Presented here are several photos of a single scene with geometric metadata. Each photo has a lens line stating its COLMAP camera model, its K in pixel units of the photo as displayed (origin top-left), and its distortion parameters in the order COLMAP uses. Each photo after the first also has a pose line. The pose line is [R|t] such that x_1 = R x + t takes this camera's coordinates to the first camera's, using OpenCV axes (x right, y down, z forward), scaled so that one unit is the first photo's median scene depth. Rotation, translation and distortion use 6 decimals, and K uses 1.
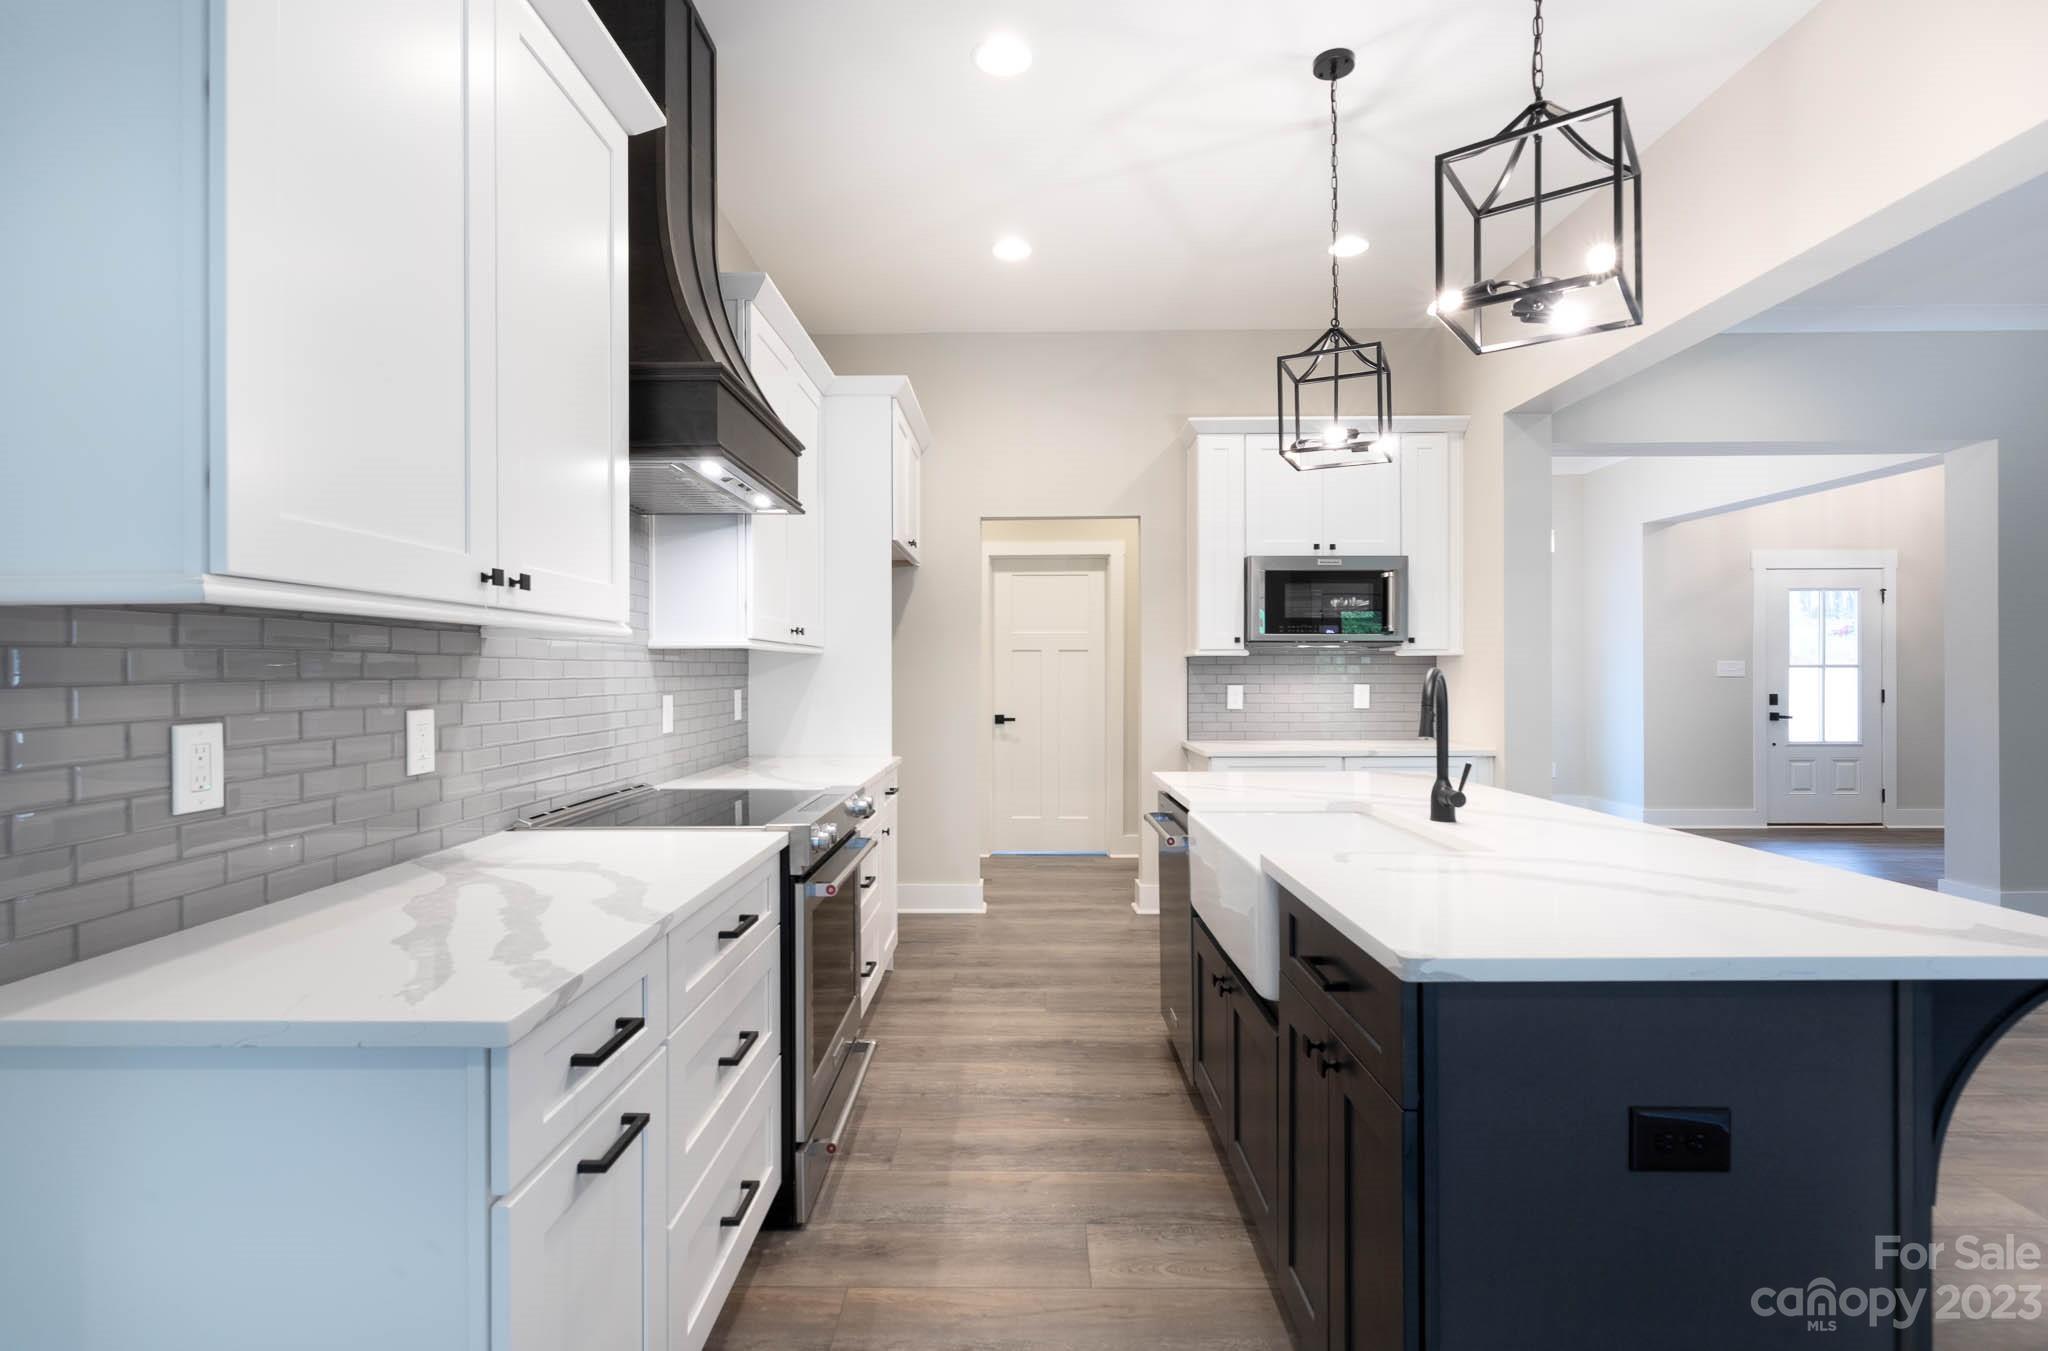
lens RADIAL K [[959.2, 0, 1012.5], [0, 959.2, 677.1], [0, 0, 1]] dist [-0.005812, 0.001359]
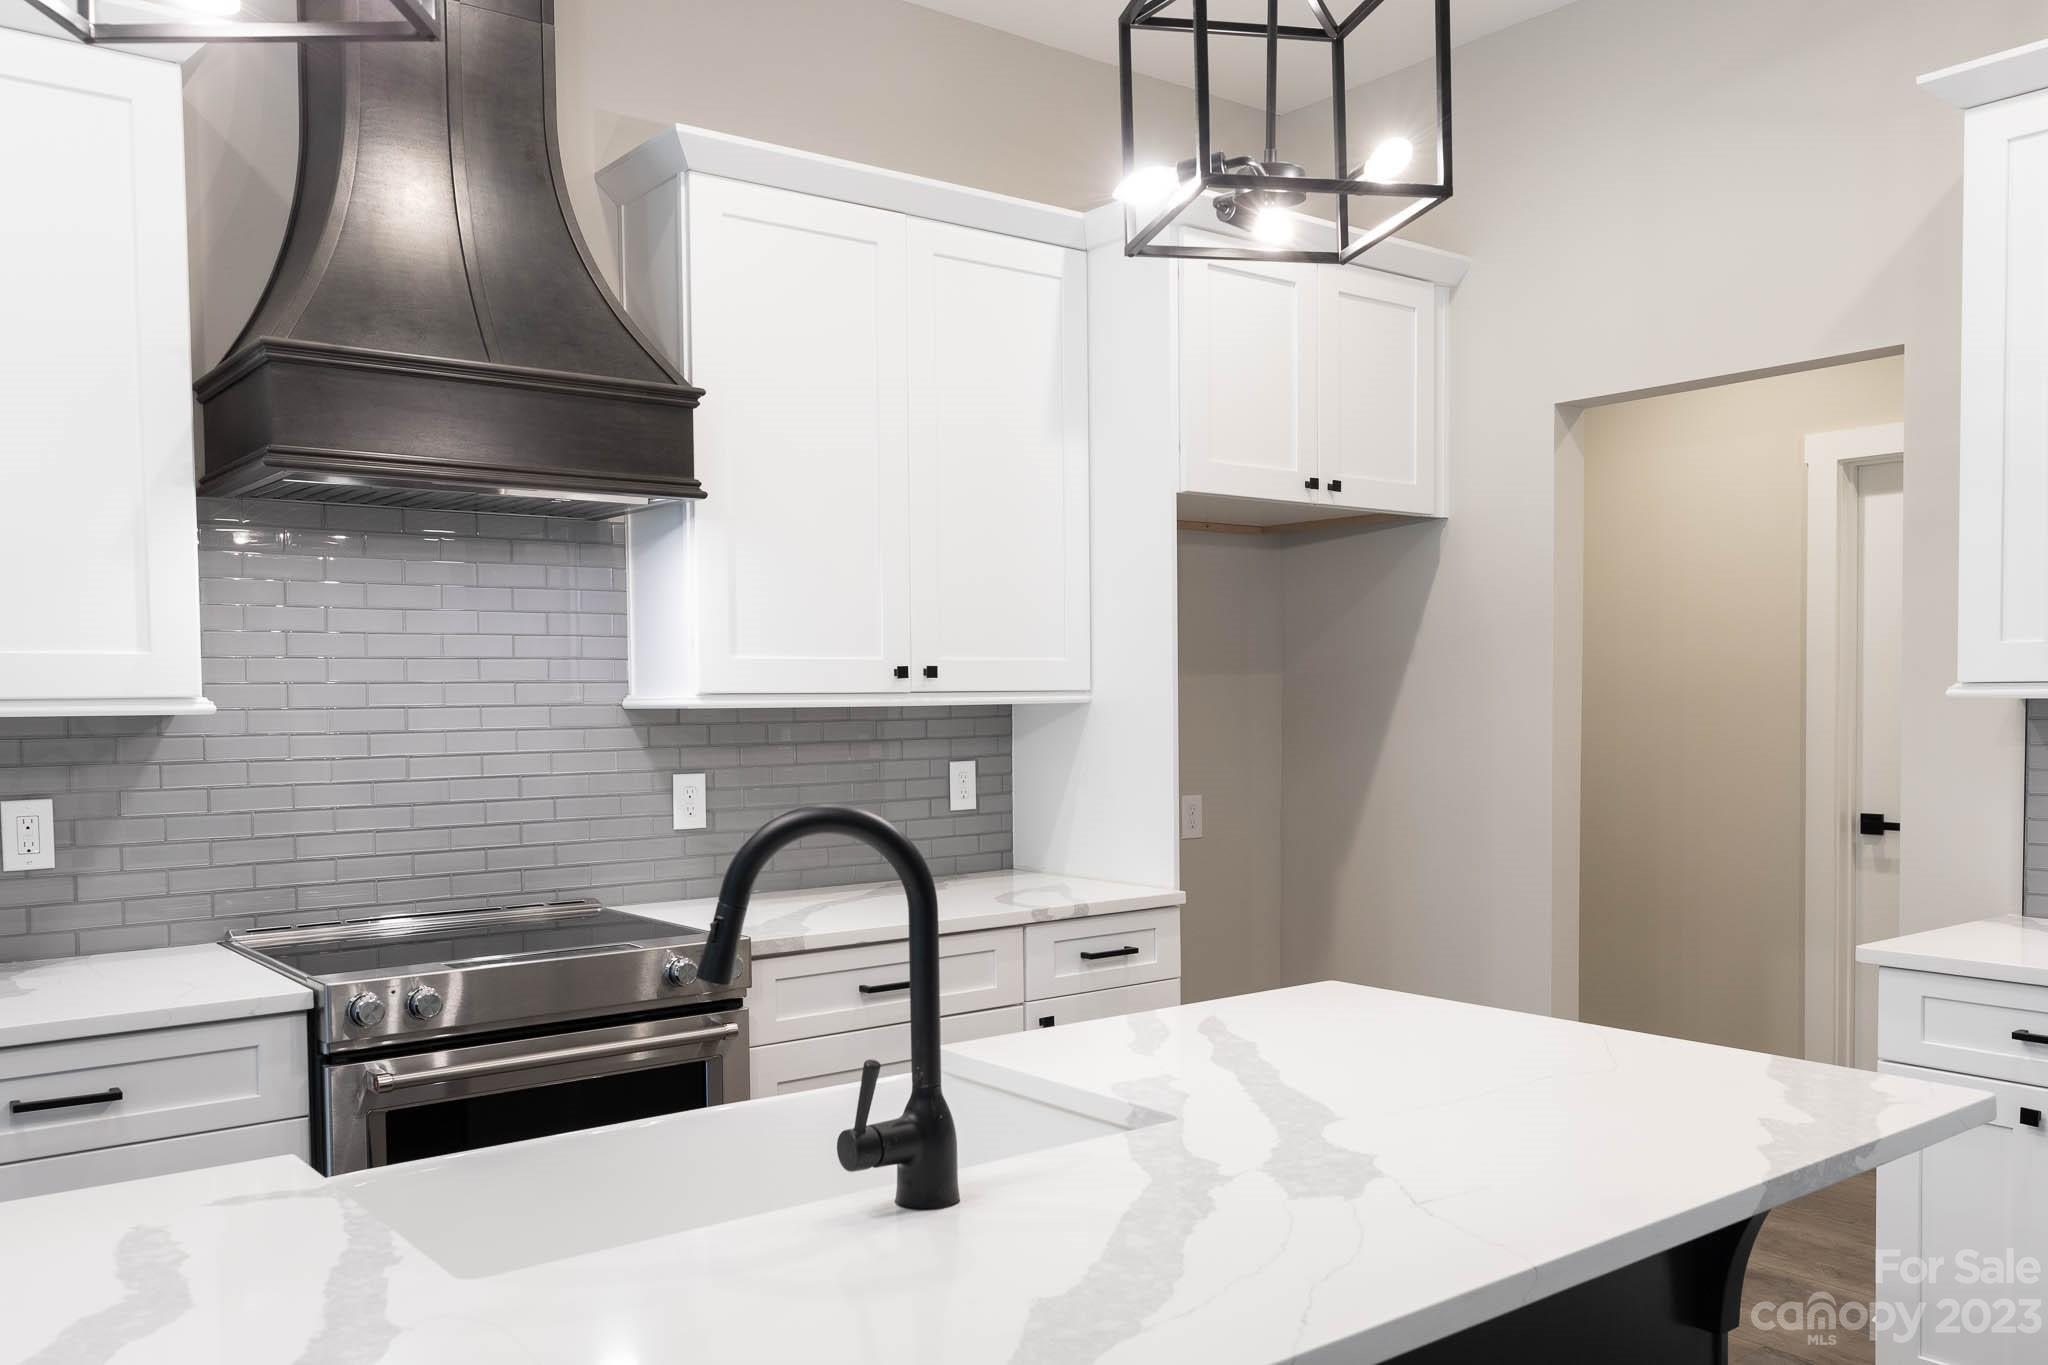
lens RADIAL K [[1663.4, 0, 1030.4], [0, 1663.4, 760.8], [0, 0, 1]] dist [0.006855, -0.001037]
pose [[0.630793, 0.029562, -0.775388, 0.580907], [0.002795, 0.999181, 0.040368, -0.031017], [0.775946, -0.027631, 0.630194, 0.356838]]
